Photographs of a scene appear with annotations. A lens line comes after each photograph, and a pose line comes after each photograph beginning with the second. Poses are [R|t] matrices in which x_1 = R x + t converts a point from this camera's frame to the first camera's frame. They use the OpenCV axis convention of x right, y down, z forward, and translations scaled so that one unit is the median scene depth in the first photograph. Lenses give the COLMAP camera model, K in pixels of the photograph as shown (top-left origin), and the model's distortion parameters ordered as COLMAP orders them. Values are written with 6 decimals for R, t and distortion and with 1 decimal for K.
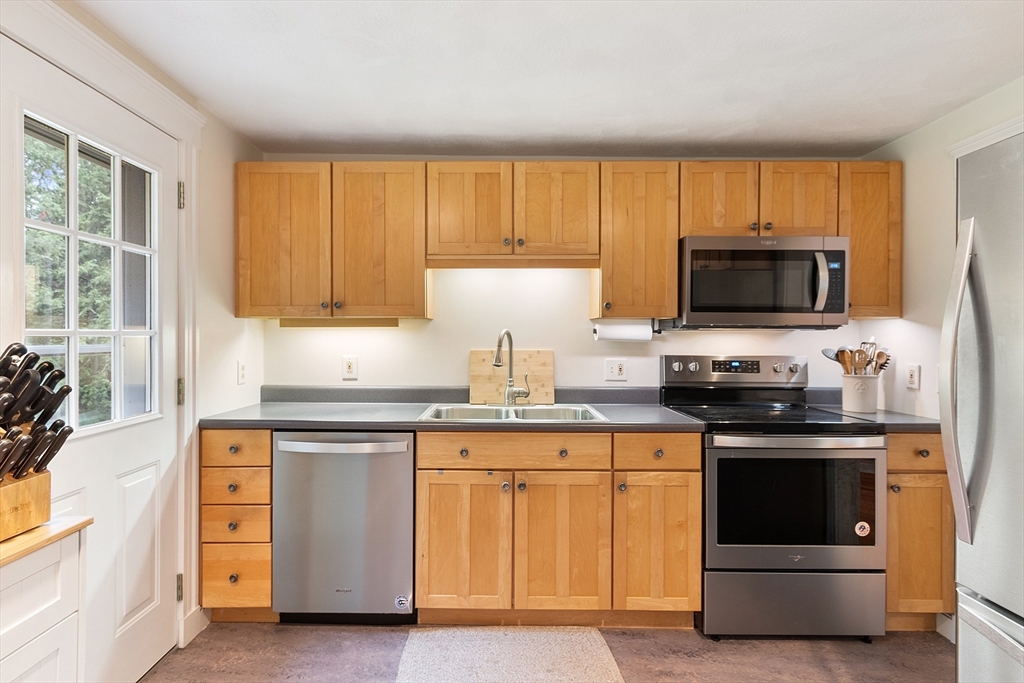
lens RADIAL K [[527.8, 0, 489.4], [0, 527.8, 337.2], [0, 0, 1]] dist [0.008658, -0.003714]
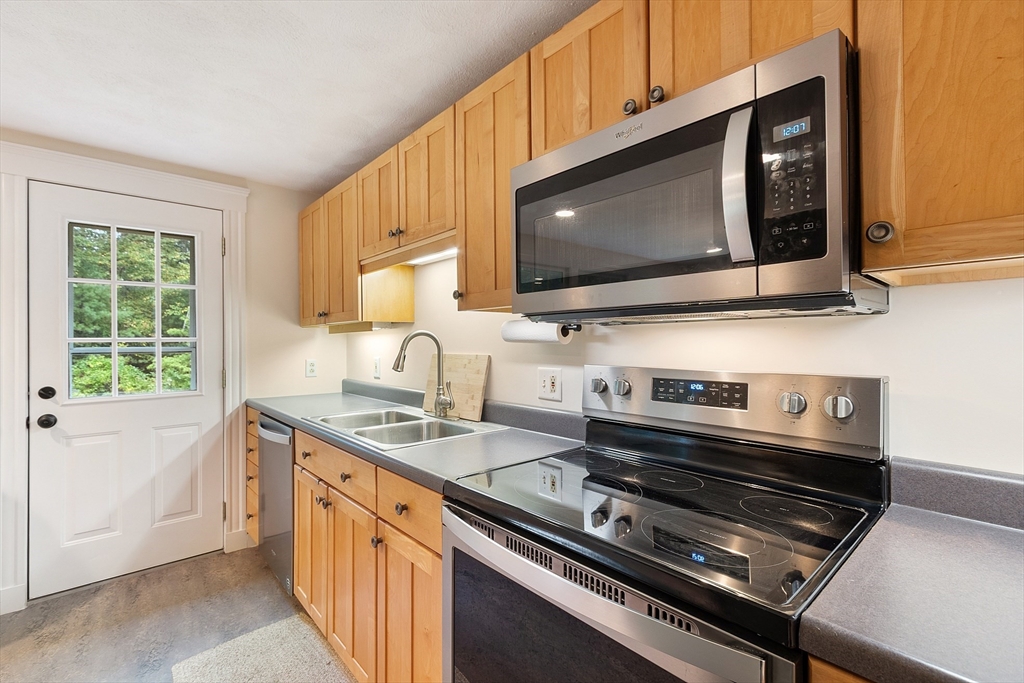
lens RADIAL K [[452.6, 0, 504.0], [0, 452.6, 339.7], [0, 0, 1]] dist [0.007490, -0.002067]
pose [[0.650537, -0.012481, -0.759372, 0.738685], [0.007741, 0.999922, -0.009803, 0.009625], [0.759435, 0.000499, 0.650583, 0.634349]]
